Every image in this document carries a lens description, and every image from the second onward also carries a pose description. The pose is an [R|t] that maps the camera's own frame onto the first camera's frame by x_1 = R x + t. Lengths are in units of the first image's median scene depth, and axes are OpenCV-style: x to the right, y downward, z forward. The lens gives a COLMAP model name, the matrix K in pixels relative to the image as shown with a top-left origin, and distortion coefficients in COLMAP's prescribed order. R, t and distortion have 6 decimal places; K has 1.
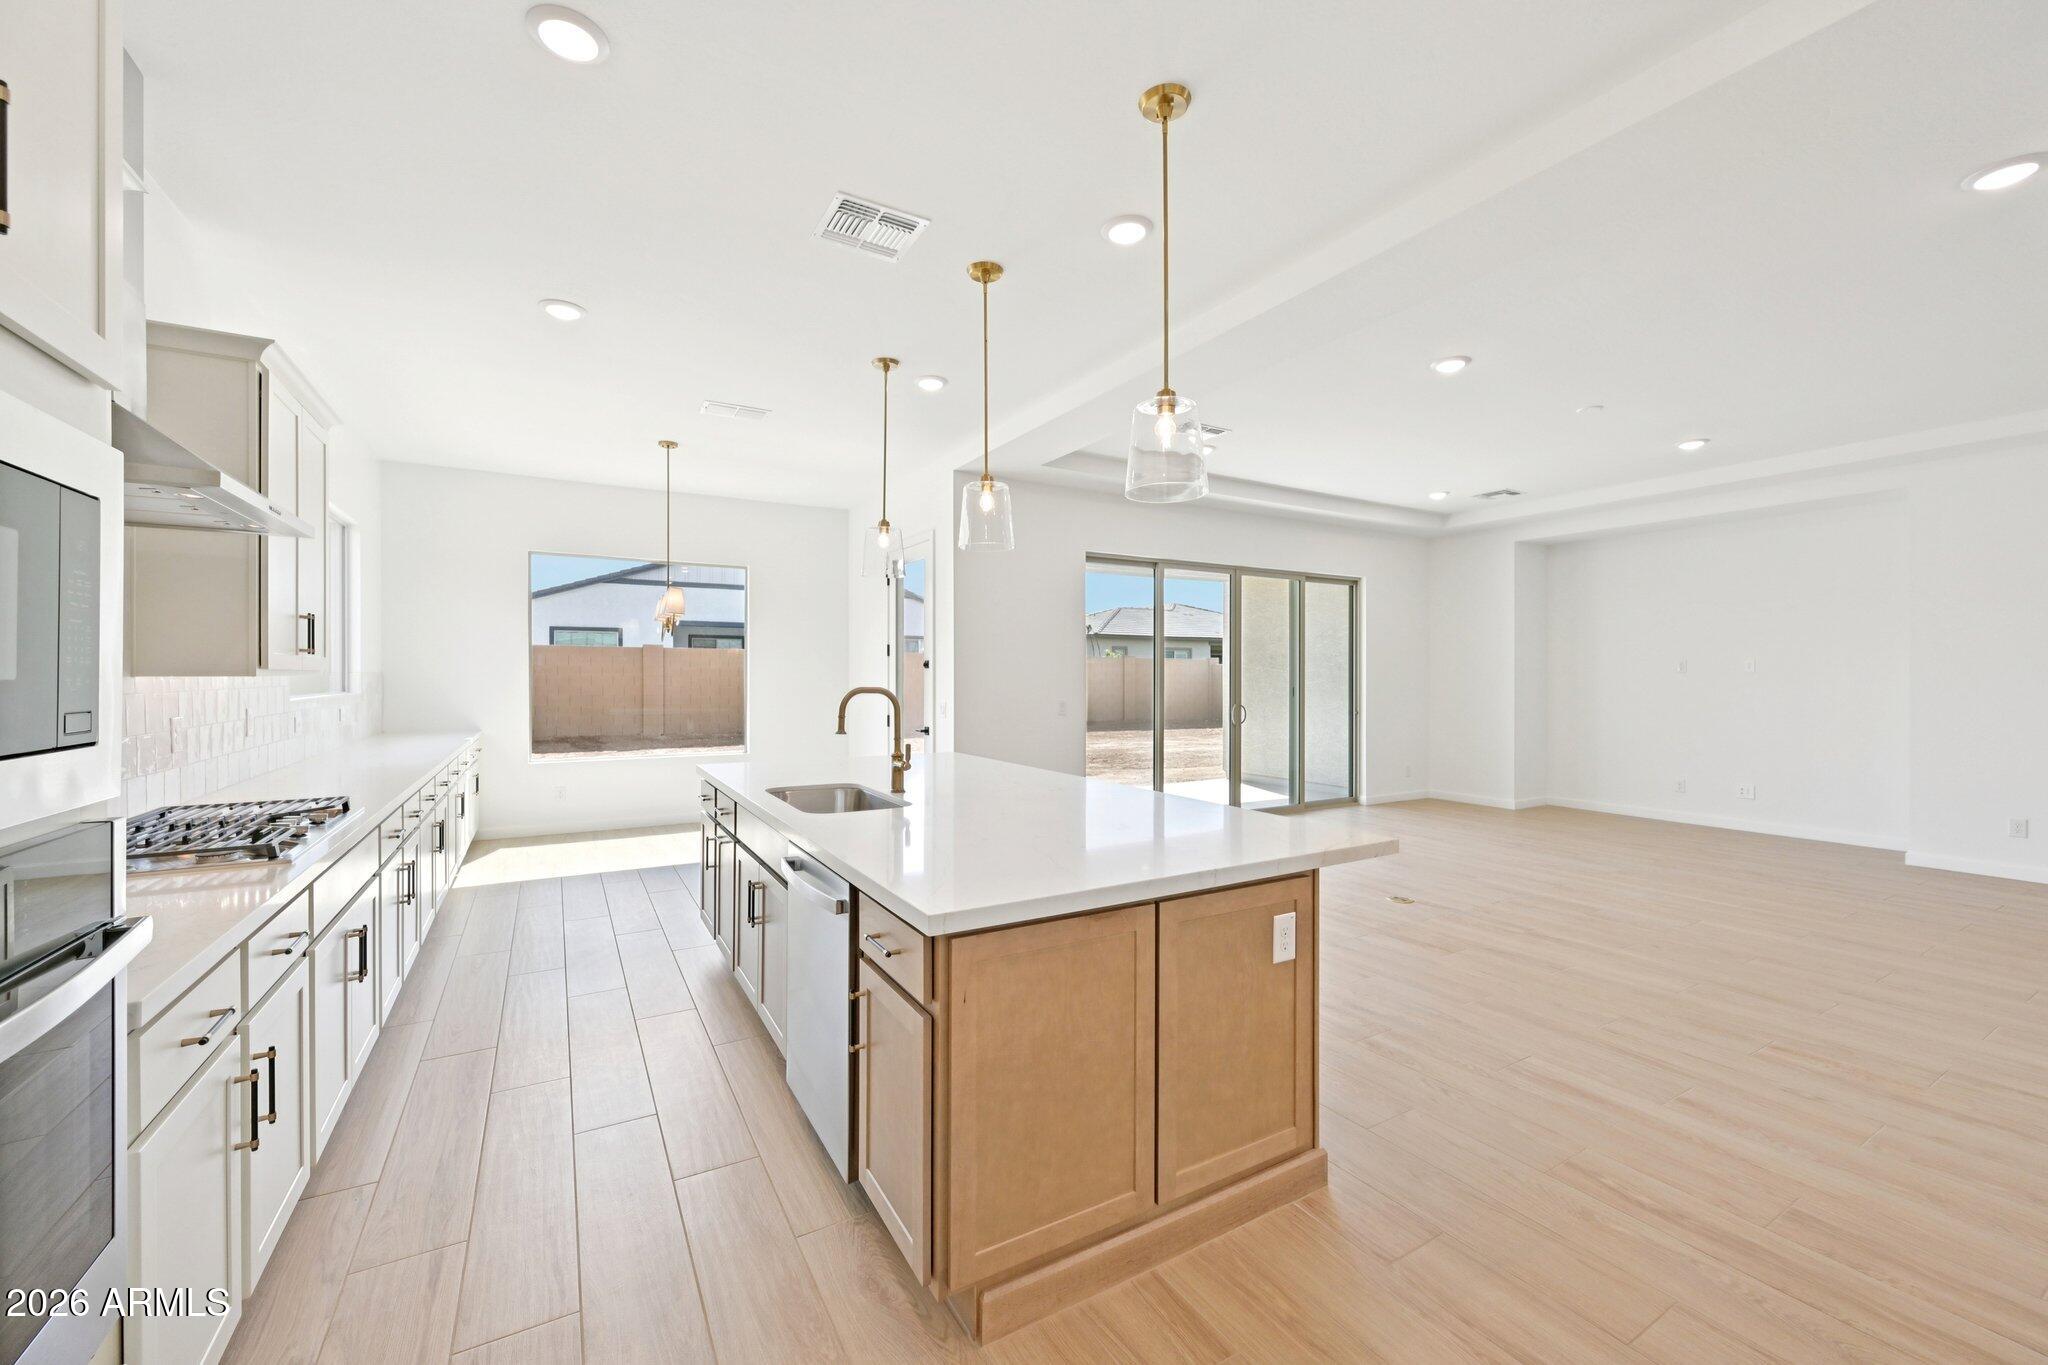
lens RADIAL K [[814.4, 0, 1019.4], [0, 814.4, 675.0], [0, 0, 1]] dist [0.001567, 0.000026]
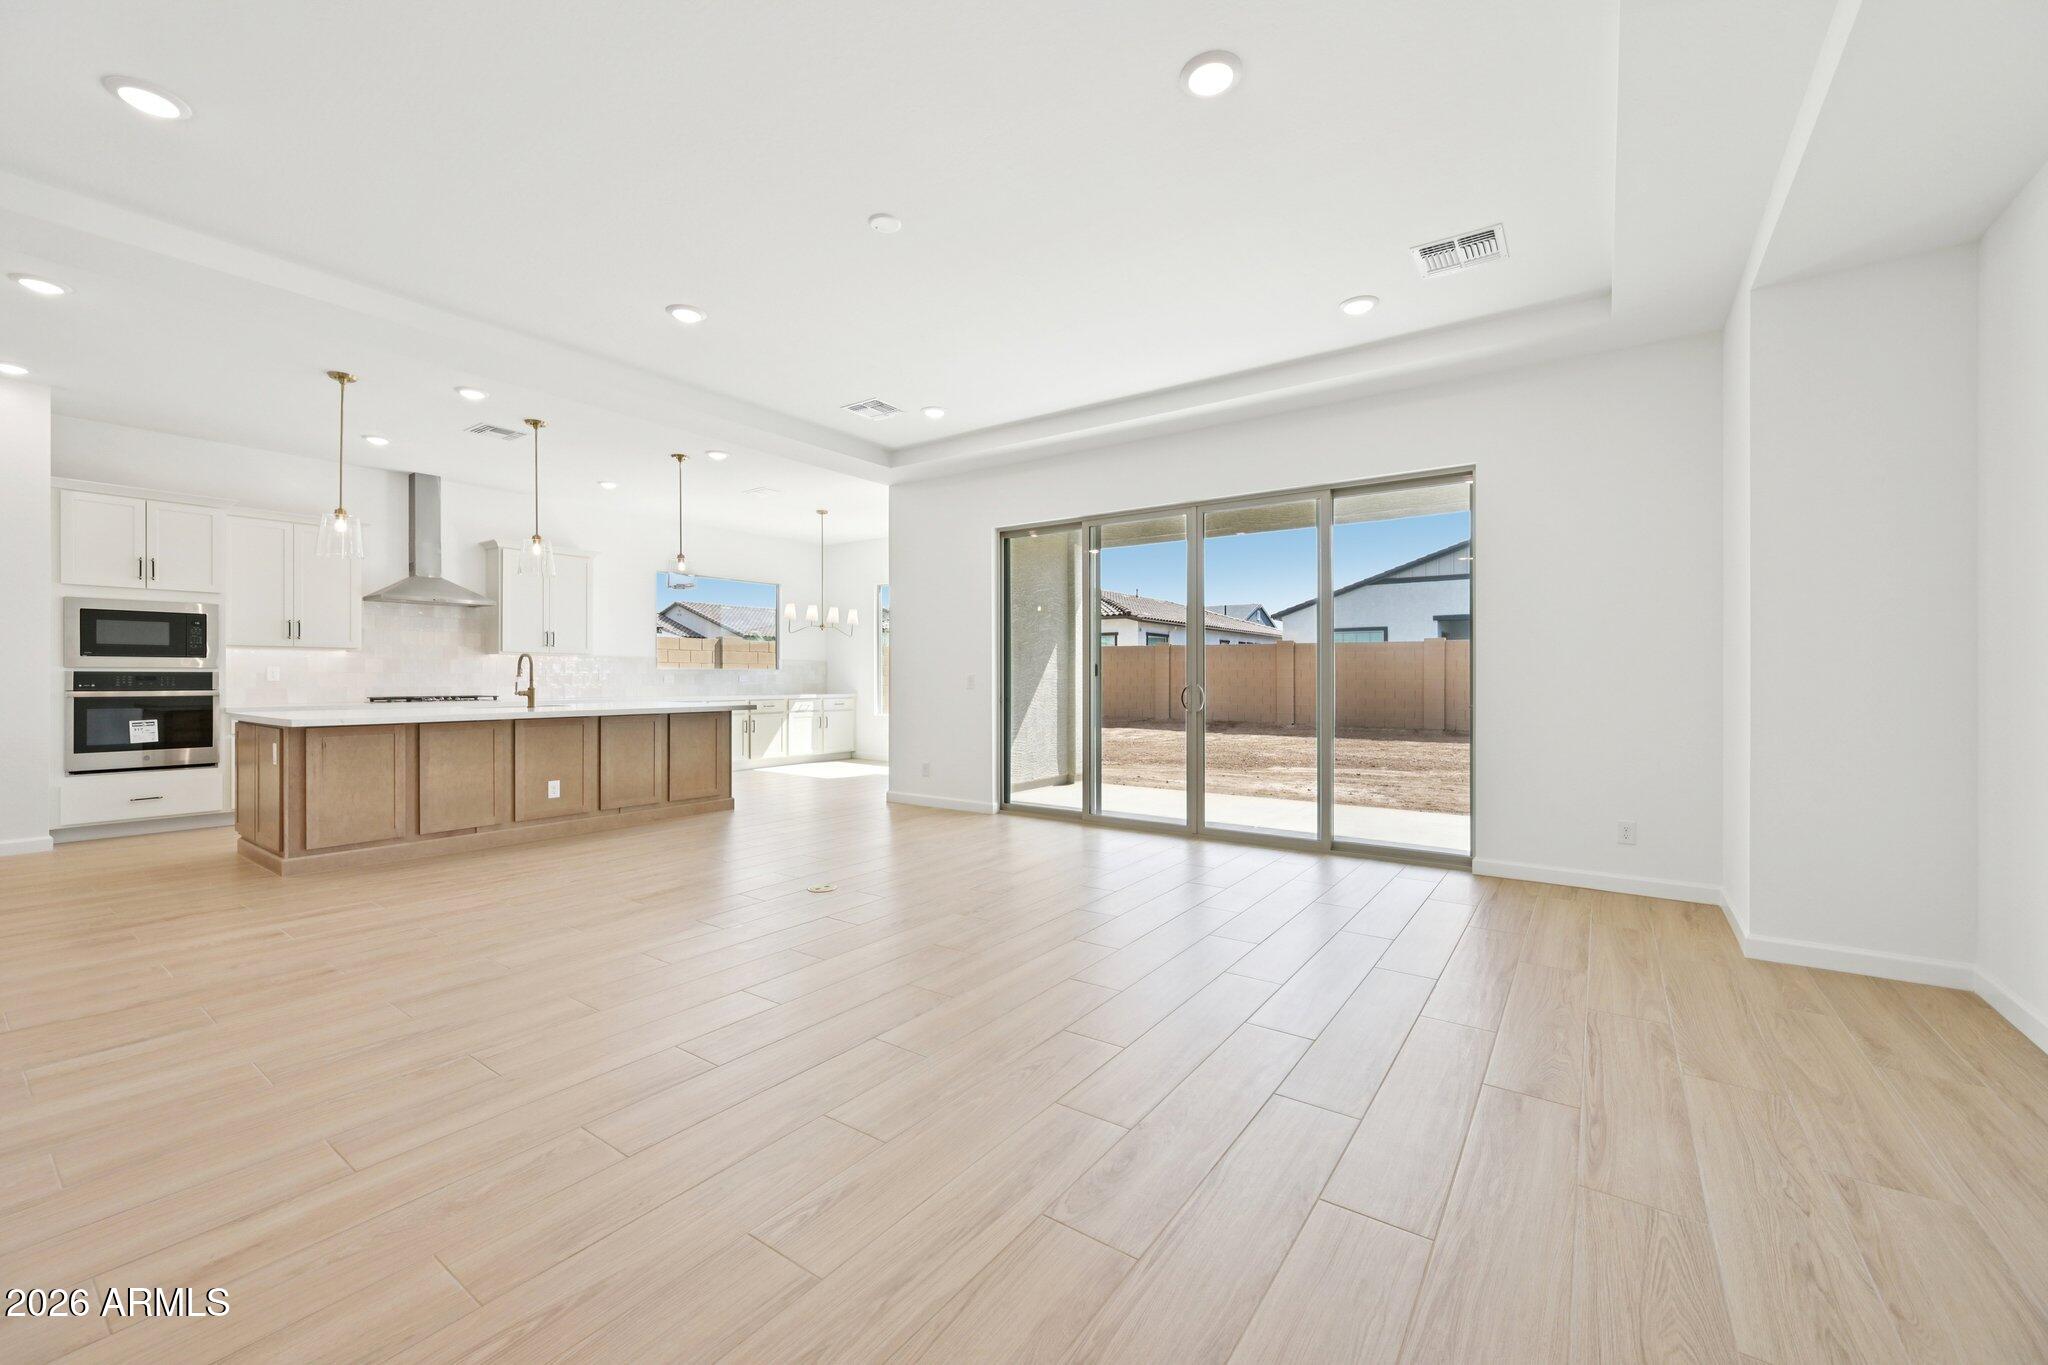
lens RADIAL K [[804.3, 0, 1024.0], [0, 804.3, 682.5], [0, 0, 1]] dist [0.000796, -0.000023]
pose [[0.407571, 0.008146, -0.913137, 2.162432], [-0.003751, 0.999967, 0.007247, 0.067272], [0.913166, 0.000471, 0.407587, 1.343014]]
